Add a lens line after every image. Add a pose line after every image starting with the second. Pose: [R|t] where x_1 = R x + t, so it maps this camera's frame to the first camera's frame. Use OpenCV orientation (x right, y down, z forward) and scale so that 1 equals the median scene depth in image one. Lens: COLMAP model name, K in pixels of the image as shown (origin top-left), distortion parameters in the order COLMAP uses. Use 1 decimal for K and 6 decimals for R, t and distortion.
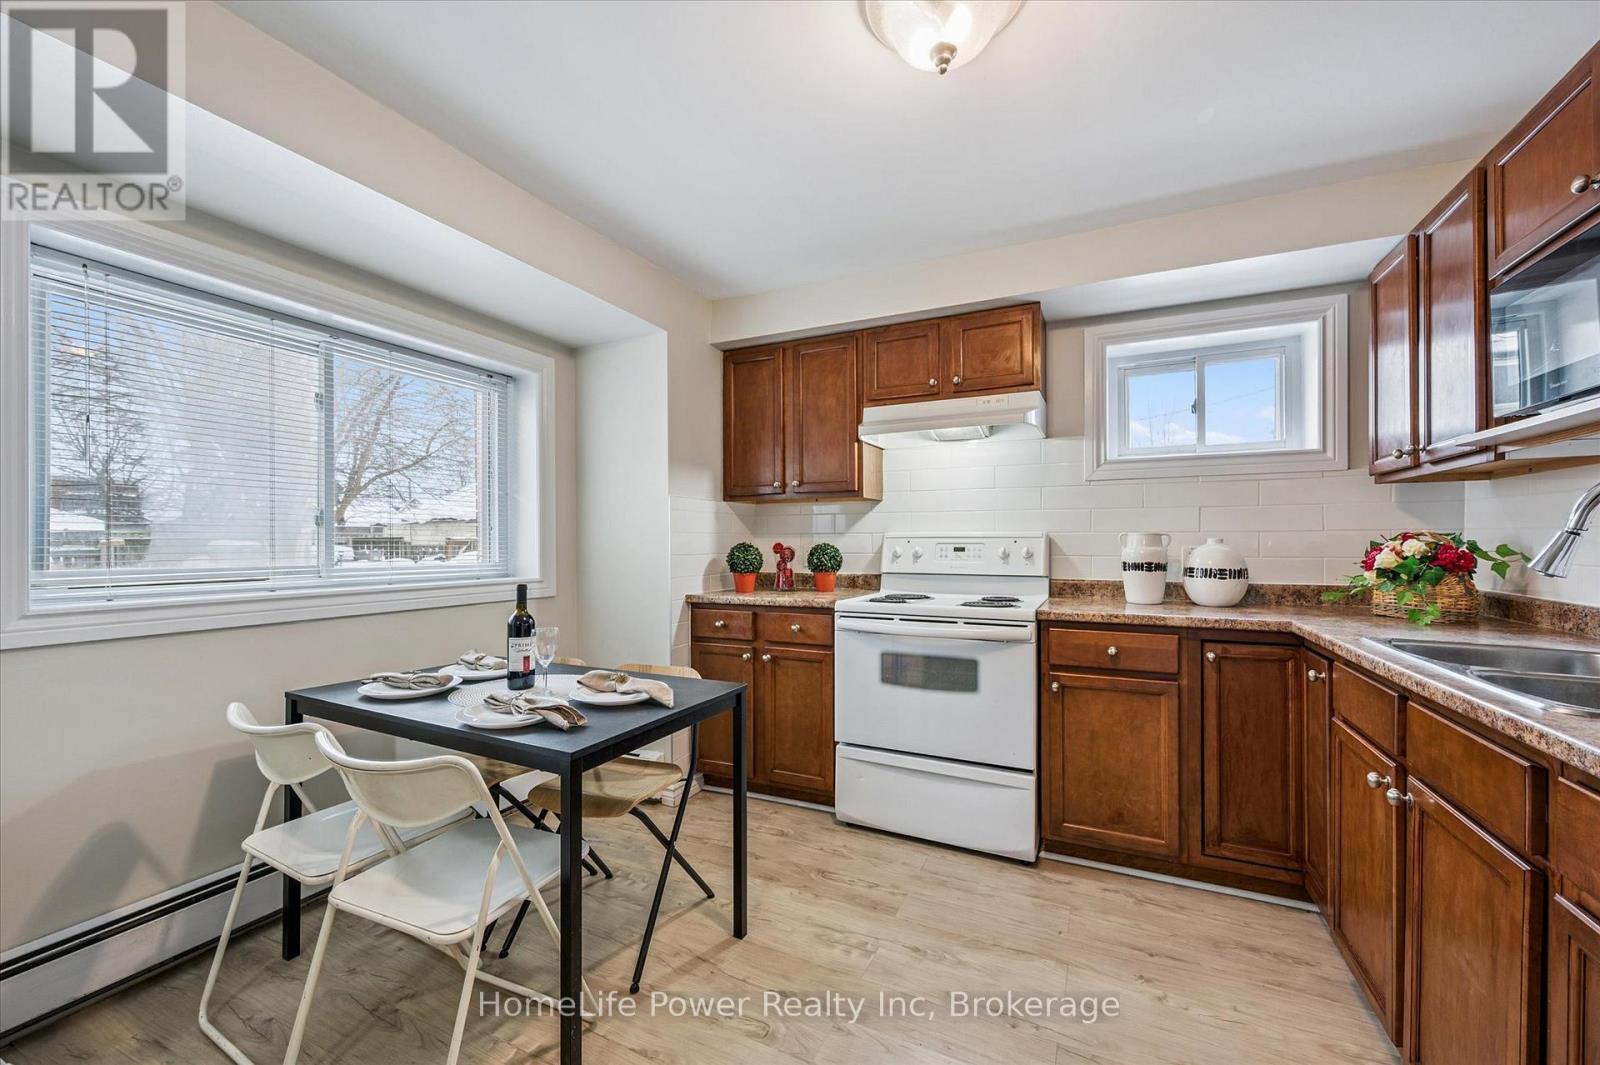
lens RADIAL K [[638.6, 0, 806.5], [0, 638.6, 540.5], [0, 0, 1]] dist [0.002811, -0.000232]
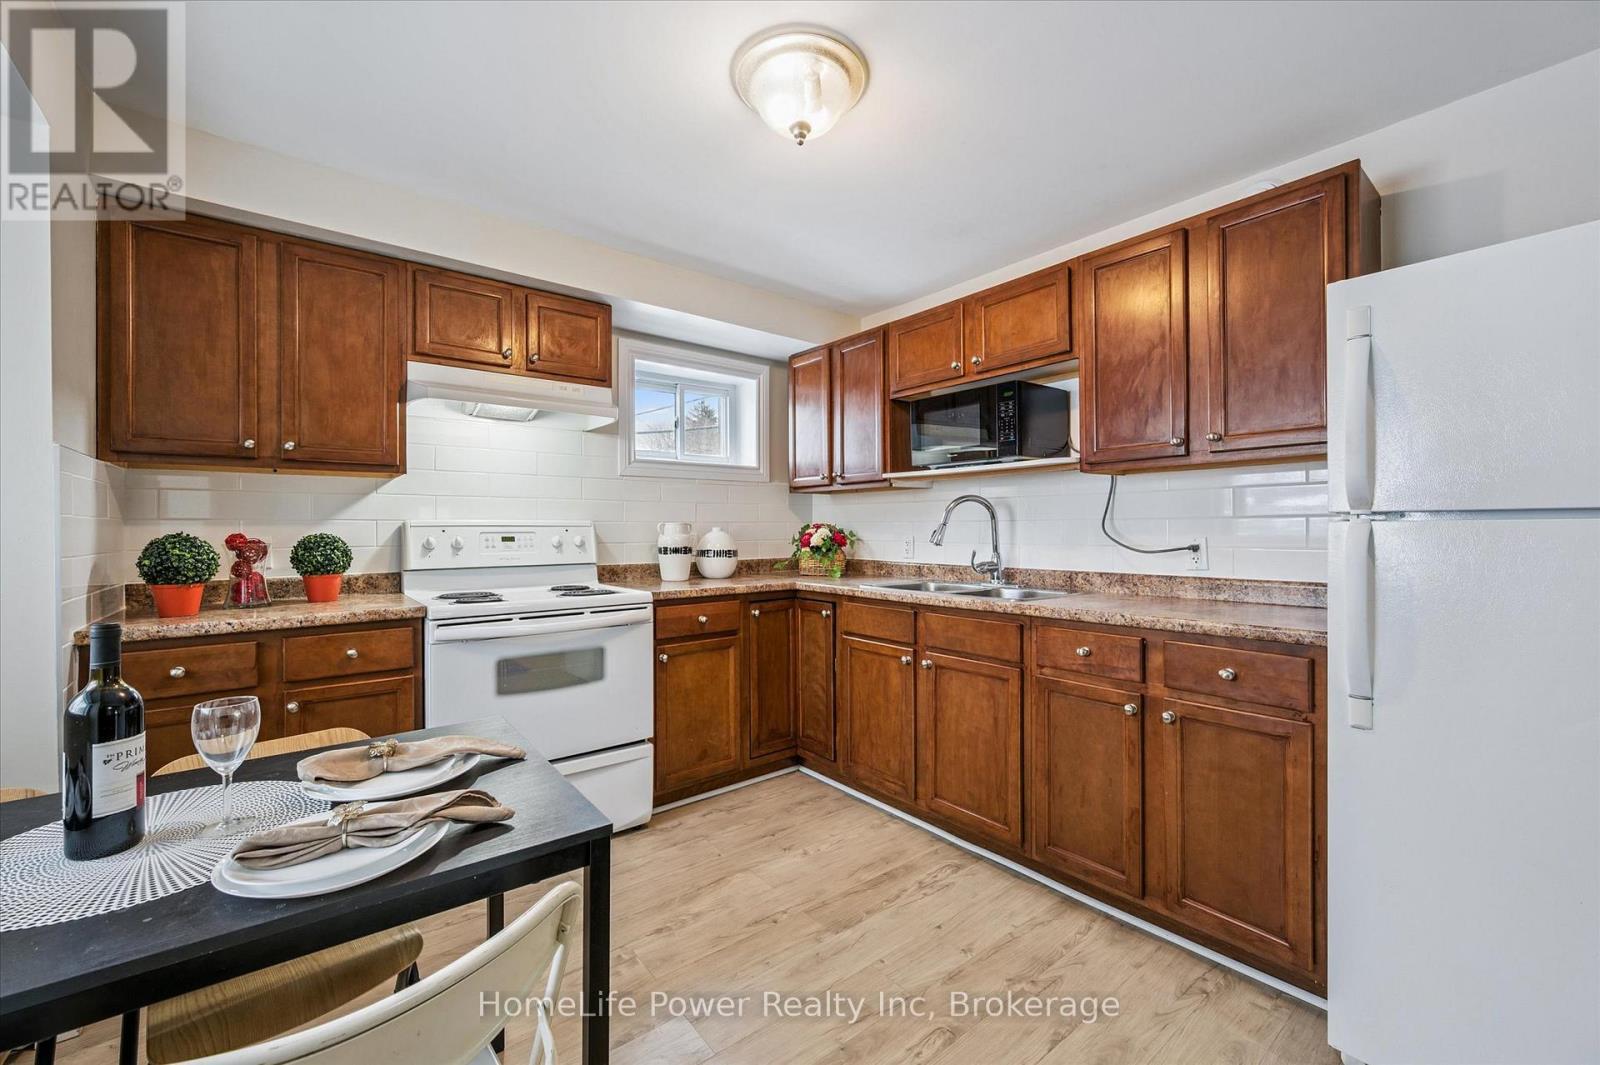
lens RADIAL K [[638.6, 0, 814.4], [0, 638.6, 526.5], [0, 0, 1]] dist [0.002811, -0.000232]
pose [[0.430190, 0.002199, 0.902736, -0.480186], [0.002282, 0.999991, -0.003523, 0.000054], [-0.902735, 0.003576, 0.430181, 0.251240]]
